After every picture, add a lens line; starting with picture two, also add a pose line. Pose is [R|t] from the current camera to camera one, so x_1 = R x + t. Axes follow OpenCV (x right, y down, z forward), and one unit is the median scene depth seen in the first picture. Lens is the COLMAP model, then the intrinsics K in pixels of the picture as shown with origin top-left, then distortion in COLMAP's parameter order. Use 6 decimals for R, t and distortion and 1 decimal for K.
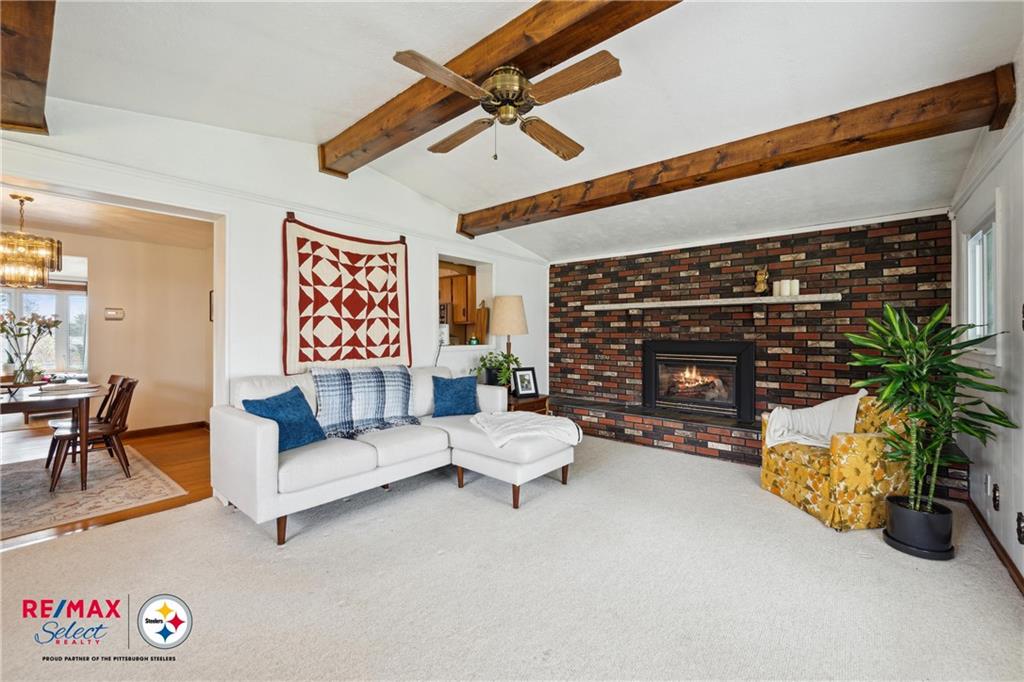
lens RADIAL K [[406.0, 0, 515.2], [0, 406.0, 333.7], [0, 0, 1]] dist [-0.000758, 0.000540]
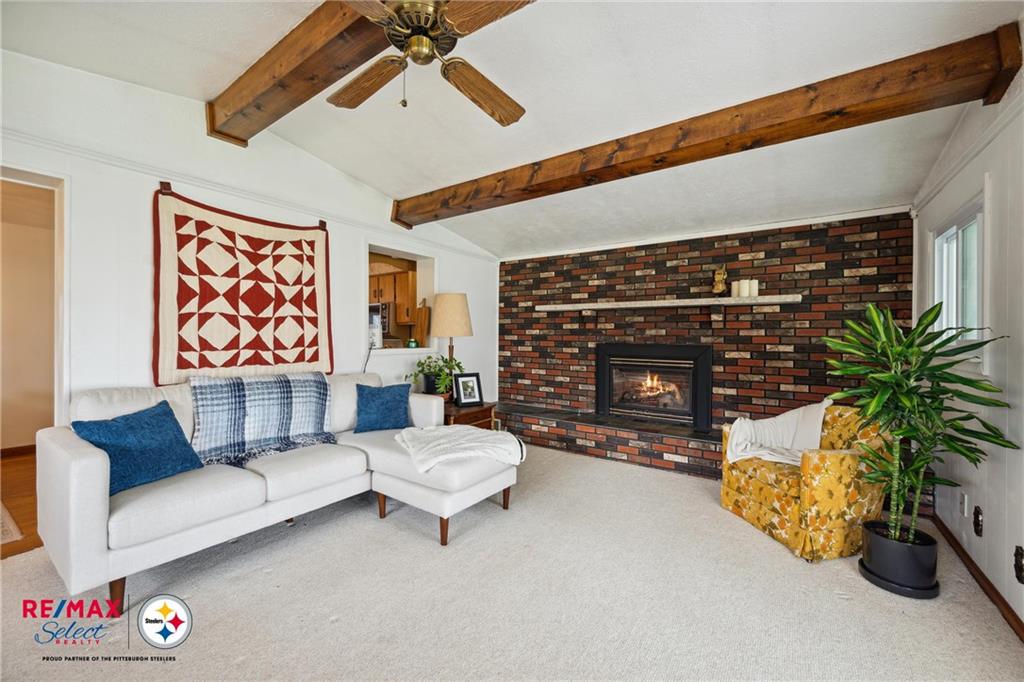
lens RADIAL K [[406.0, 0, 508.8], [0, 406.0, 338.6], [0, 0, 1]] dist [-0.000758, 0.000540]
pose [[0.996220, 0.004671, 0.086738, 0.052171], [-0.005253, 0.999965, 0.006481, 0.000138], [-0.086704, -0.006912, 0.996210, 0.139988]]
